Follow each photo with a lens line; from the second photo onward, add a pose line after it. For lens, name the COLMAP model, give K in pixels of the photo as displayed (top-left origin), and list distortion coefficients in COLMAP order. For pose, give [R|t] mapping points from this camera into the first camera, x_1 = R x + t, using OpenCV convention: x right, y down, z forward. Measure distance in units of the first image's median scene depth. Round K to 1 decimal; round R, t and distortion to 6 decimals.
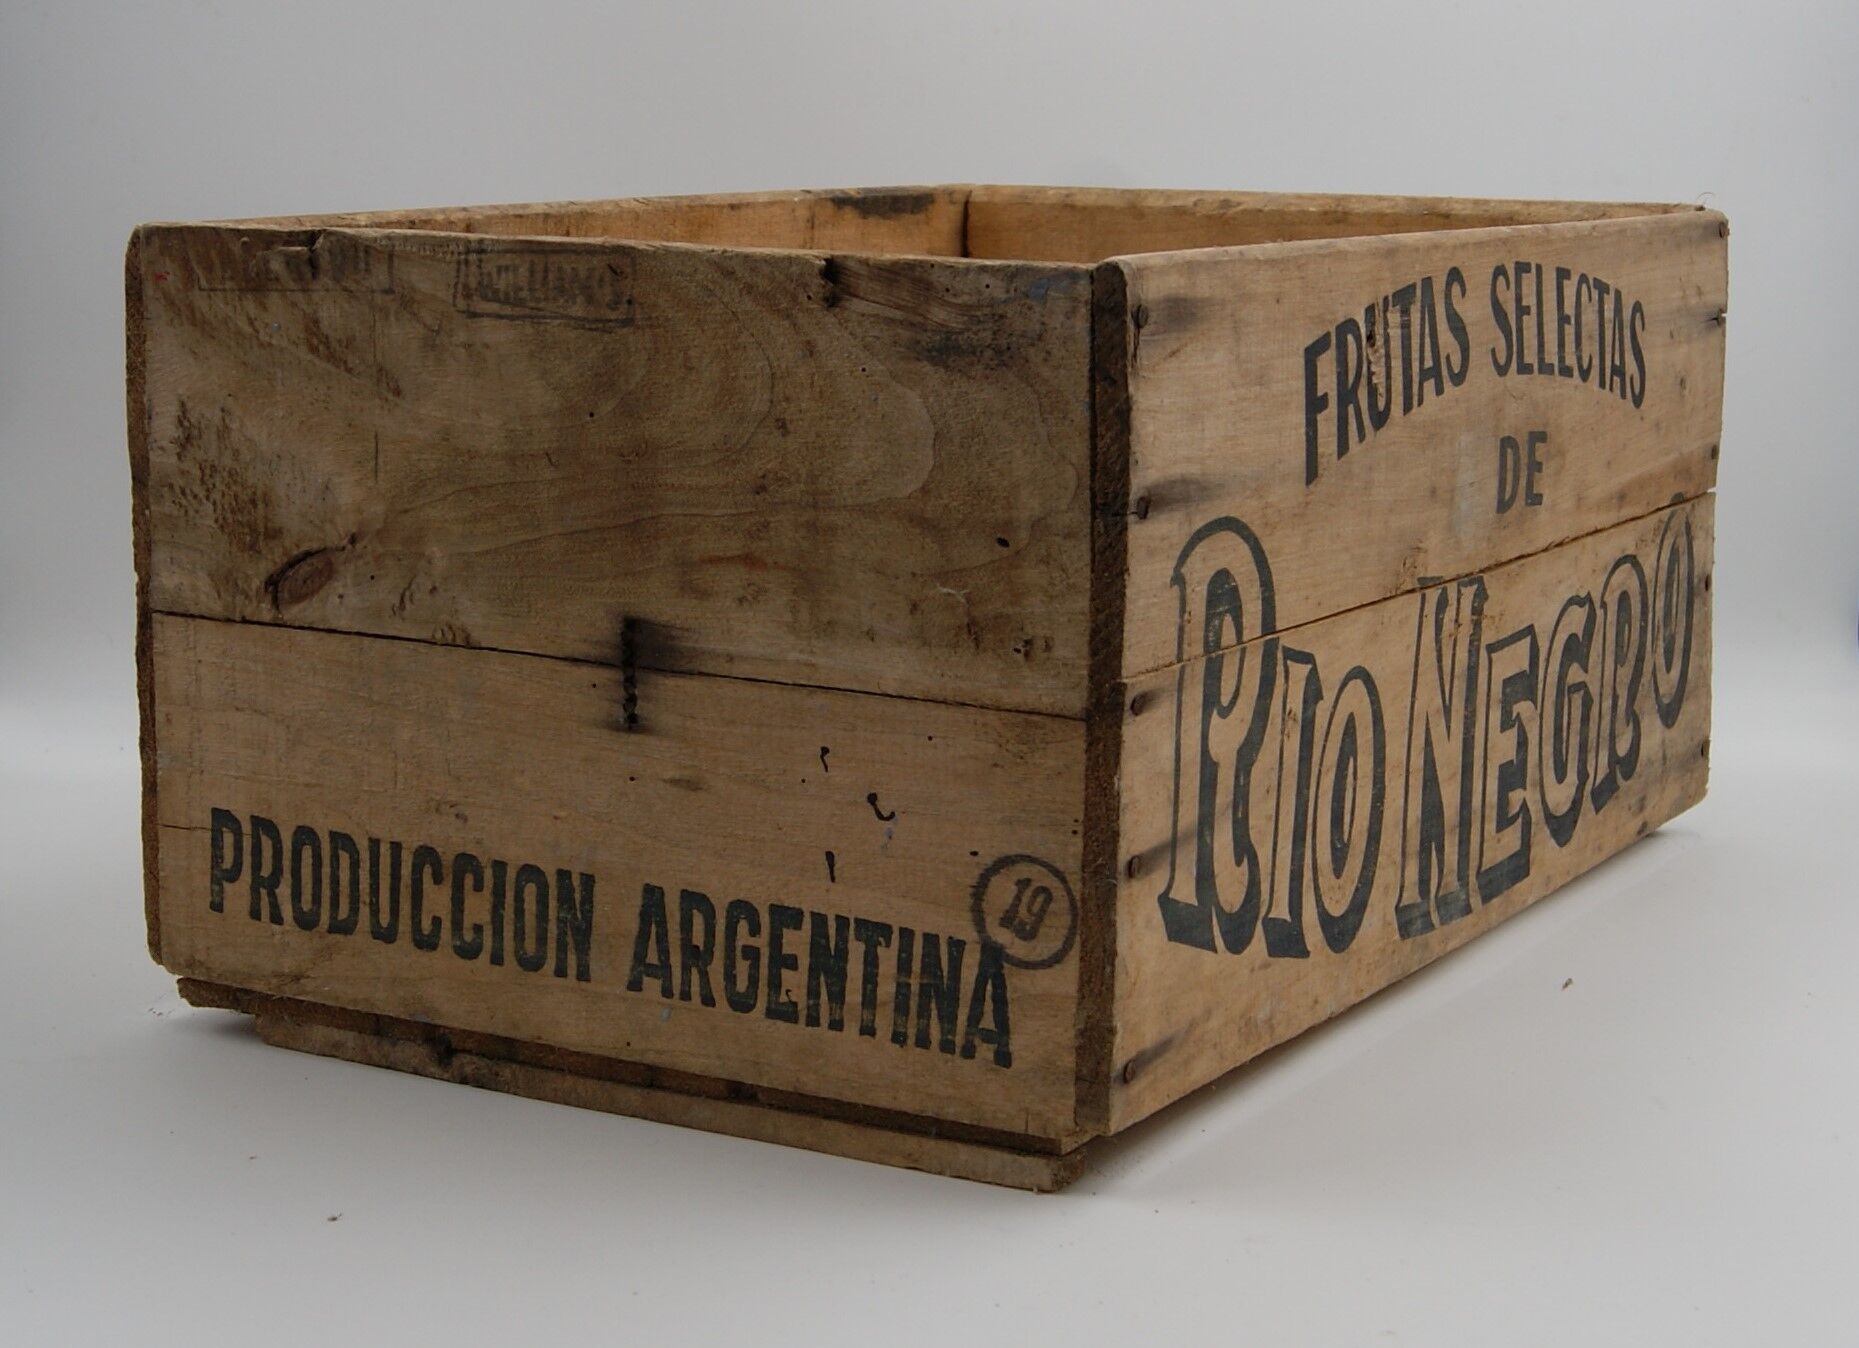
lens RADIAL K [[3558.8, 0, 811.0], [0, 3558.8, 805.3], [0, 0, 1]] dist [-0.042261, 0.033698]
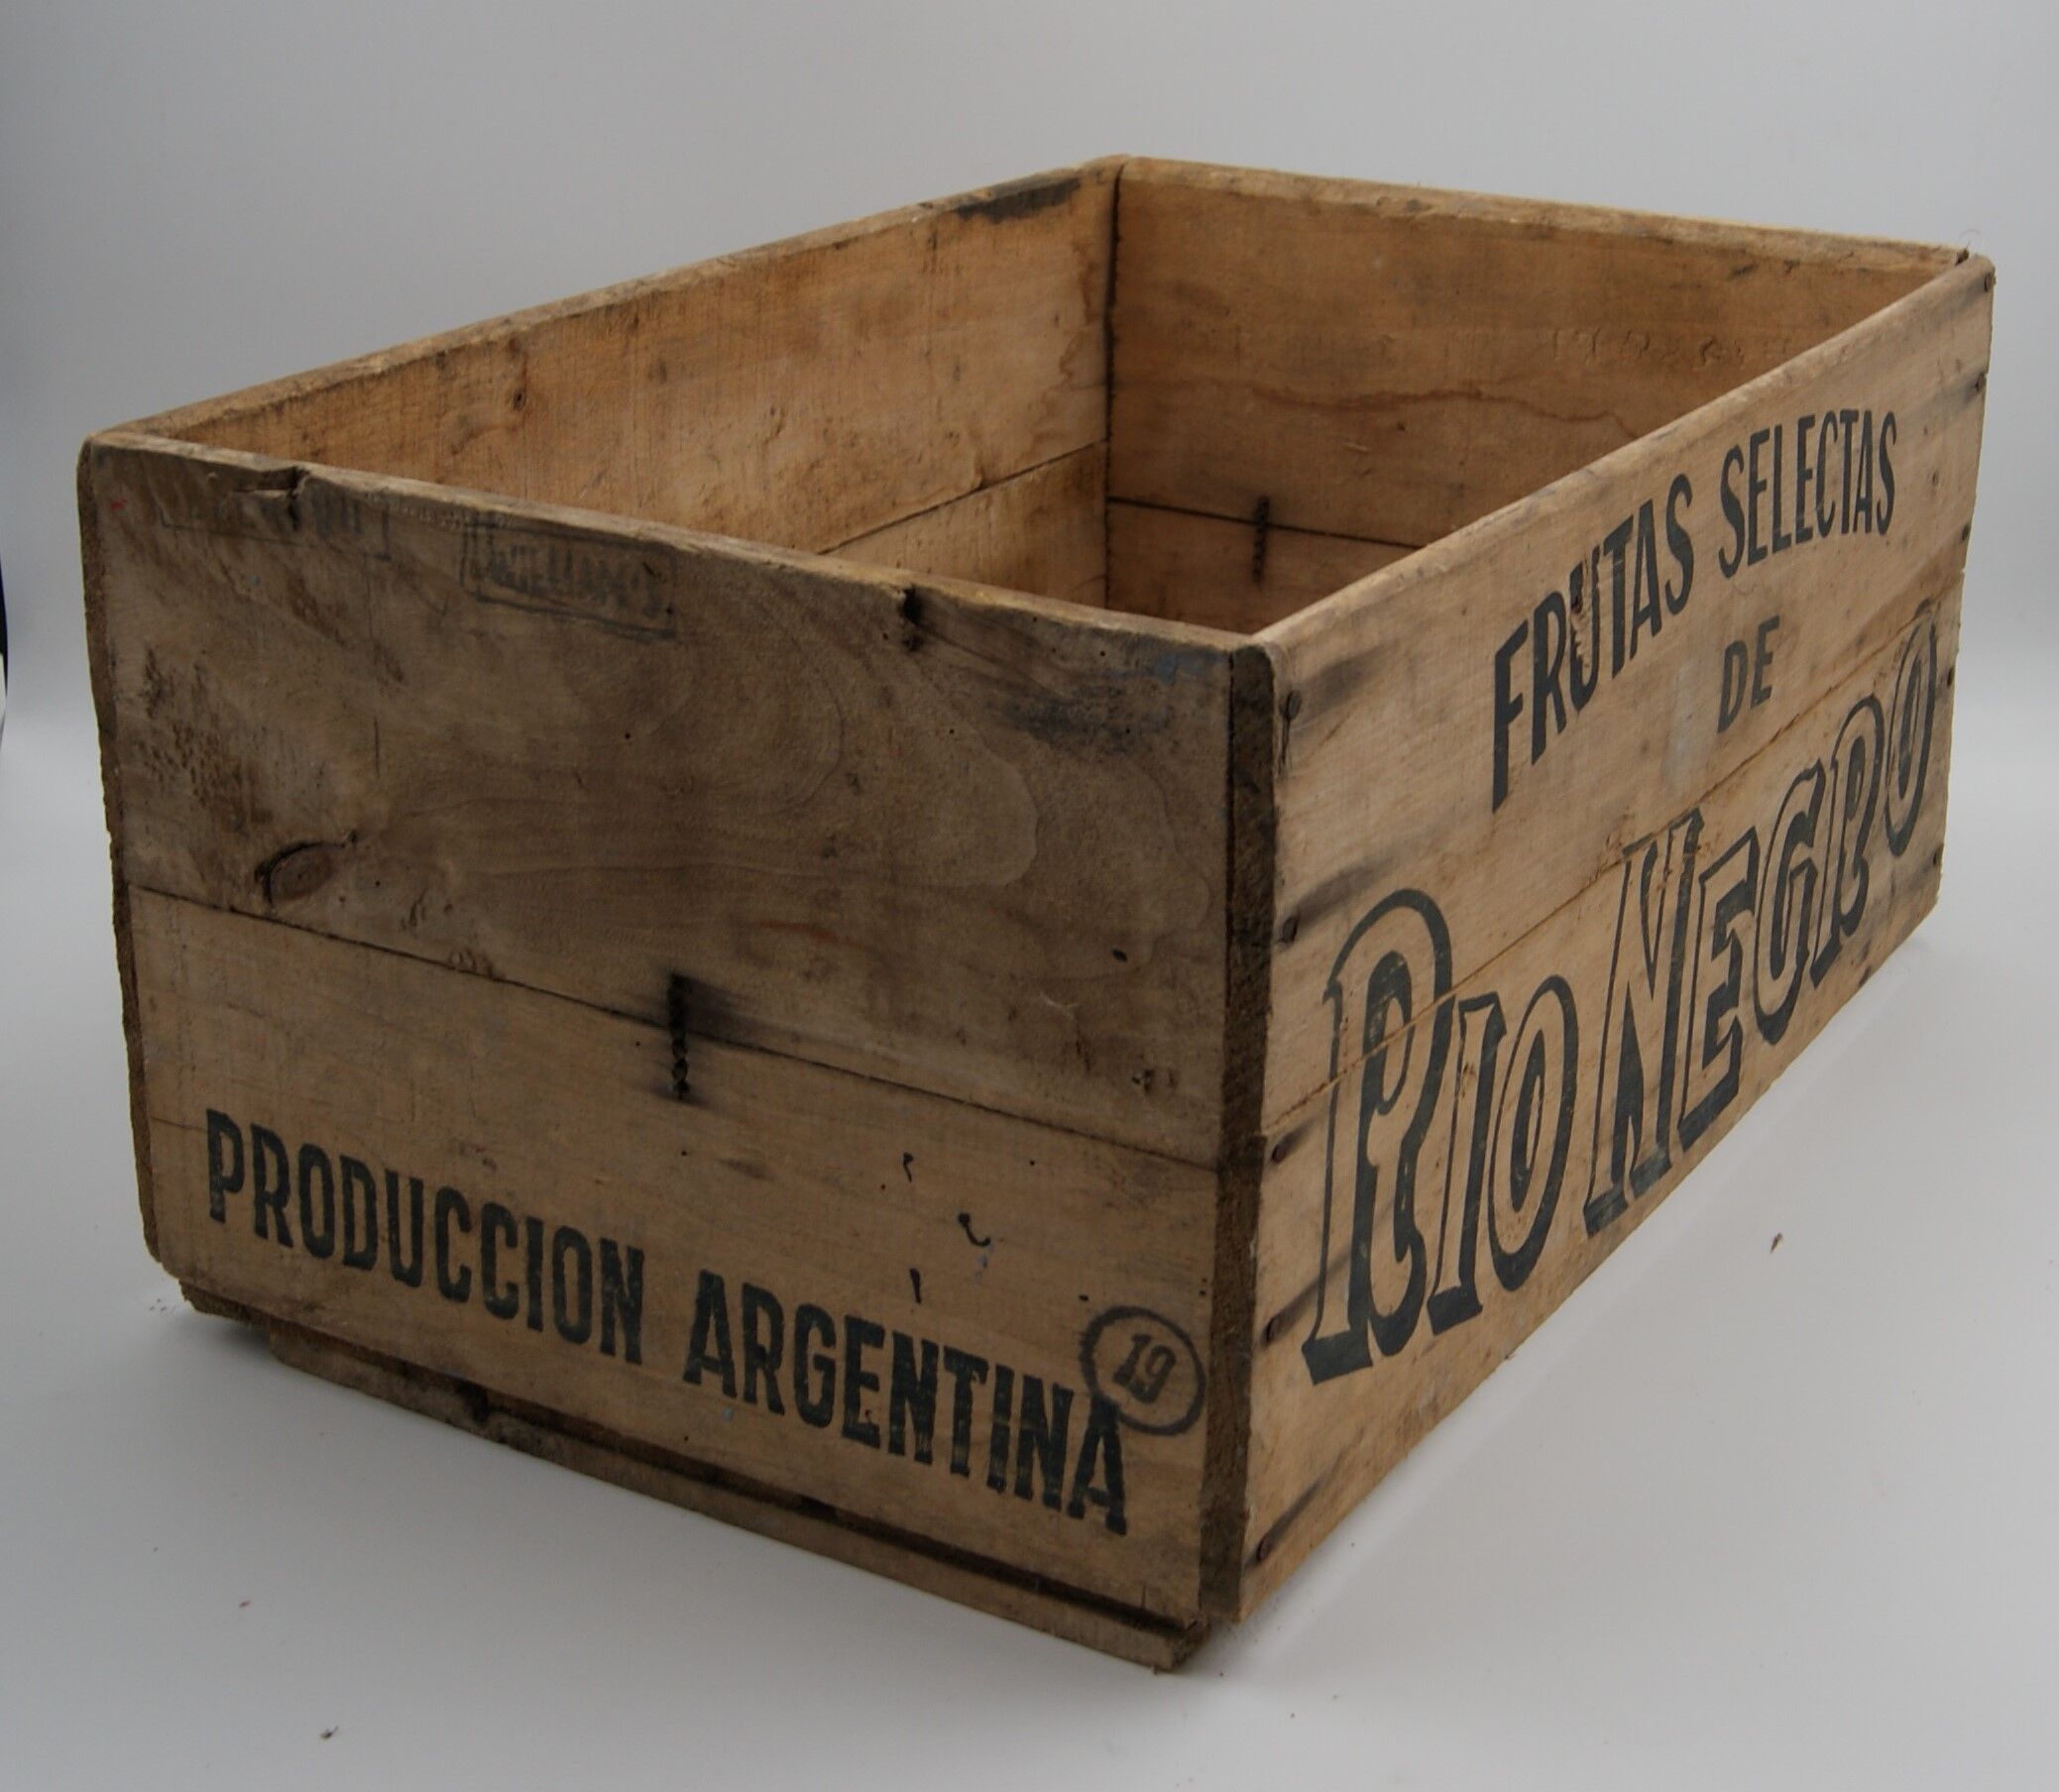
lens RADIAL K [[3475.2, 0, 1029.5], [0, 3475.2, 896.0], [0, 0, 1]] dist [-0.036218, -0.044437]
pose [[0.999970, 0.004051, 0.006538, 0.025214], [-0.005082, 0.986060, 0.166310, -0.199150], [-0.005773, -0.166338, 0.986052, 0.192357]]
